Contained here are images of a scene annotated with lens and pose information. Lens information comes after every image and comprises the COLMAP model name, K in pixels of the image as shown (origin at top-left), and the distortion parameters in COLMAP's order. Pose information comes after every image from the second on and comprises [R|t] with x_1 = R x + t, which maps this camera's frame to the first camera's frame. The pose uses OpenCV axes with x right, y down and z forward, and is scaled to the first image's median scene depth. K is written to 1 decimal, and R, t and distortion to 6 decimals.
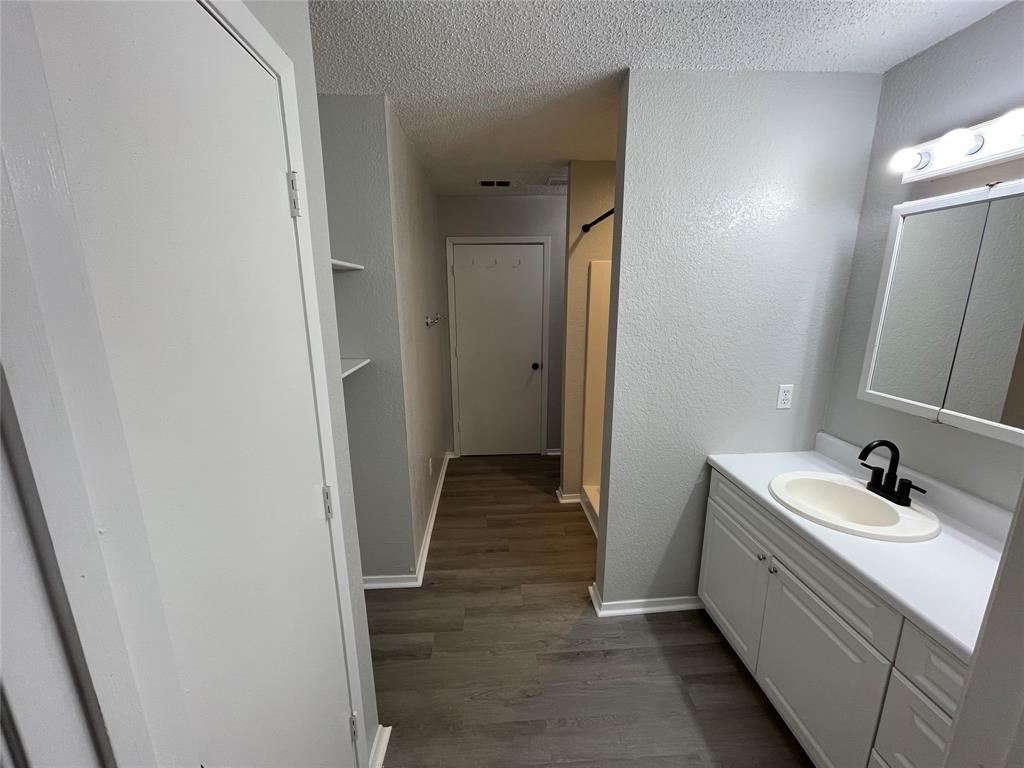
lens RADIAL K [[408.2, 0, 512.0], [0, 408.2, 384.0], [0, 0, 1]] dist [0.001031, 0.000065]
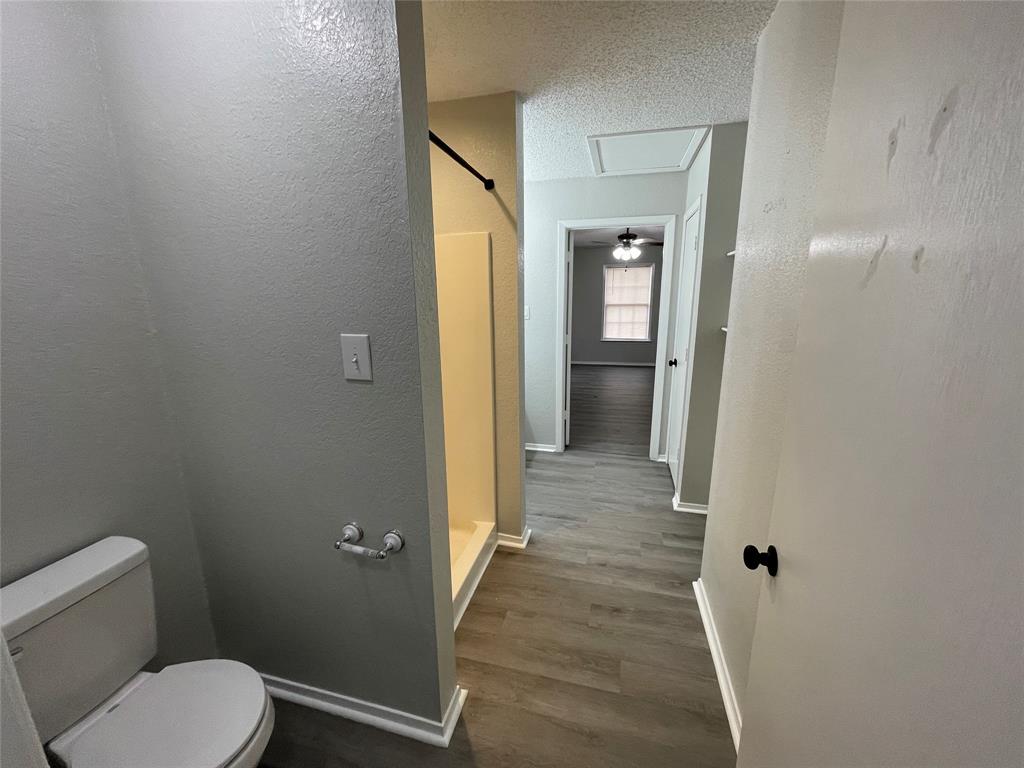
lens RADIAL K [[408.2, 0, 512.0], [0, 408.2, 384.0], [0, 0, 1]] dist [0.001031, 0.000065]
pose [[-0.949218, -0.054579, 0.309850, -0.093791], [0.085101, 0.903587, 0.419868, -0.355893], [-0.302892, 0.424915, -0.853056, 1.752179]]
